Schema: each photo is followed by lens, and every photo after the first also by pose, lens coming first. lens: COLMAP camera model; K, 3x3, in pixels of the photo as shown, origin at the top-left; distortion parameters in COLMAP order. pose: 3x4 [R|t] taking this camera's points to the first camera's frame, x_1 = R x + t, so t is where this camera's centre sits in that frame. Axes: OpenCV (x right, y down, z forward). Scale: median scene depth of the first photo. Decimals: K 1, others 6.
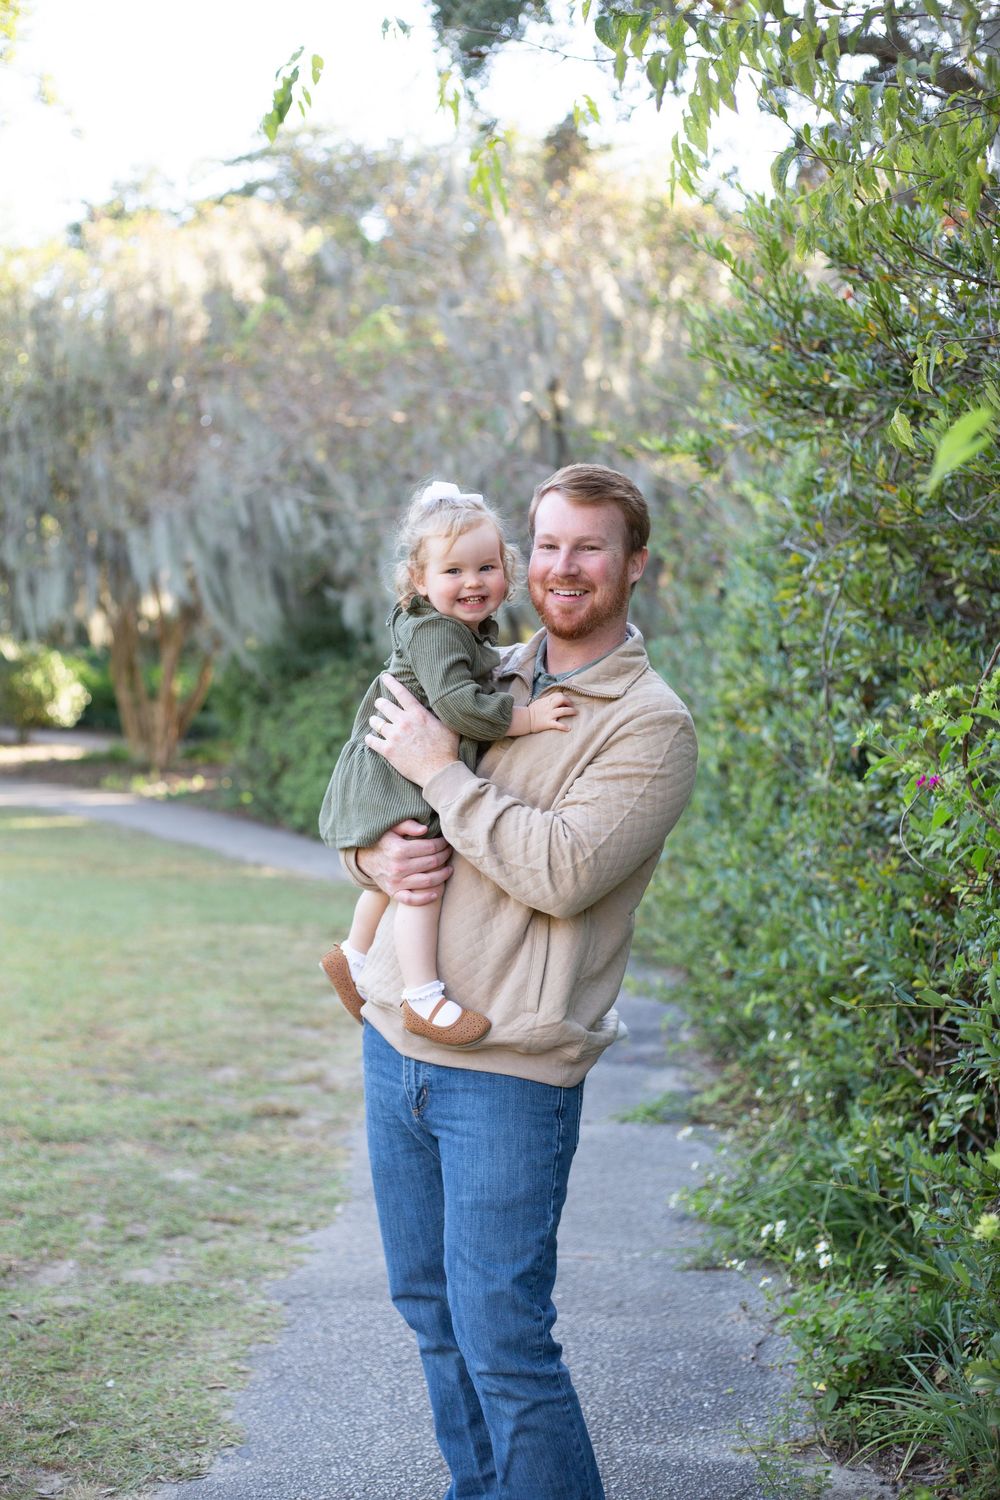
lens RADIAL K [[2091.9, 0, 506.4], [0, 2091.9, 733.2], [0, 0, 1]] dist [-0.113277, 0.000000]
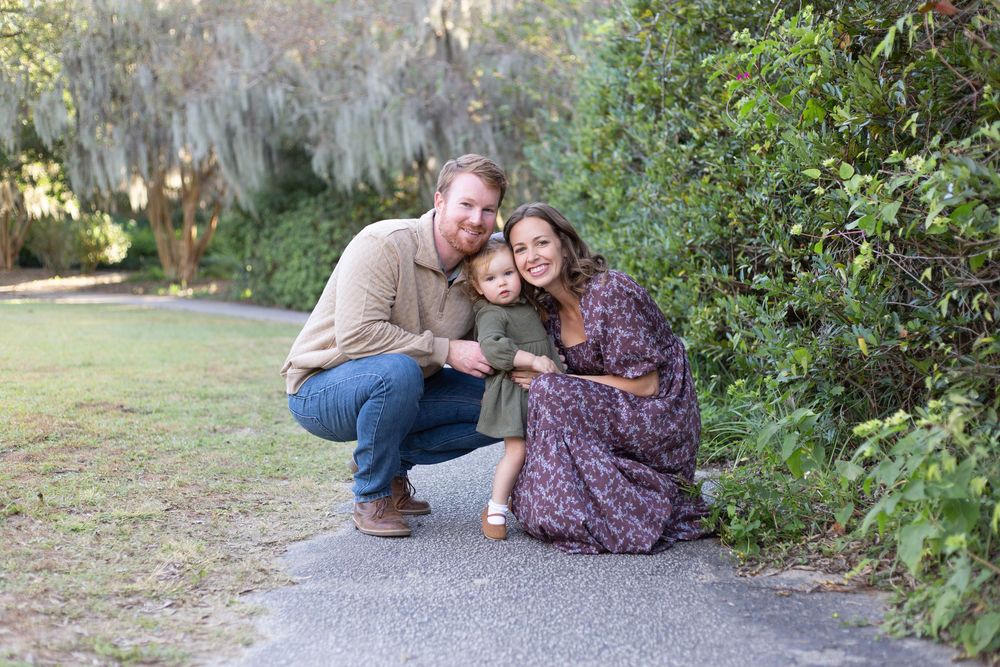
lens RADIAL K [[1394.6, 0, 513.7], [0, 1394.6, 332.6], [0, 0, 1]] dist [-0.113277, 0.000000]
pose [[0.995535, -0.034658, 0.087800, -0.077717], [0.031851, 0.998942, 0.033171, 0.126724], [-0.088857, -0.030227, 0.995586, -0.160786]]
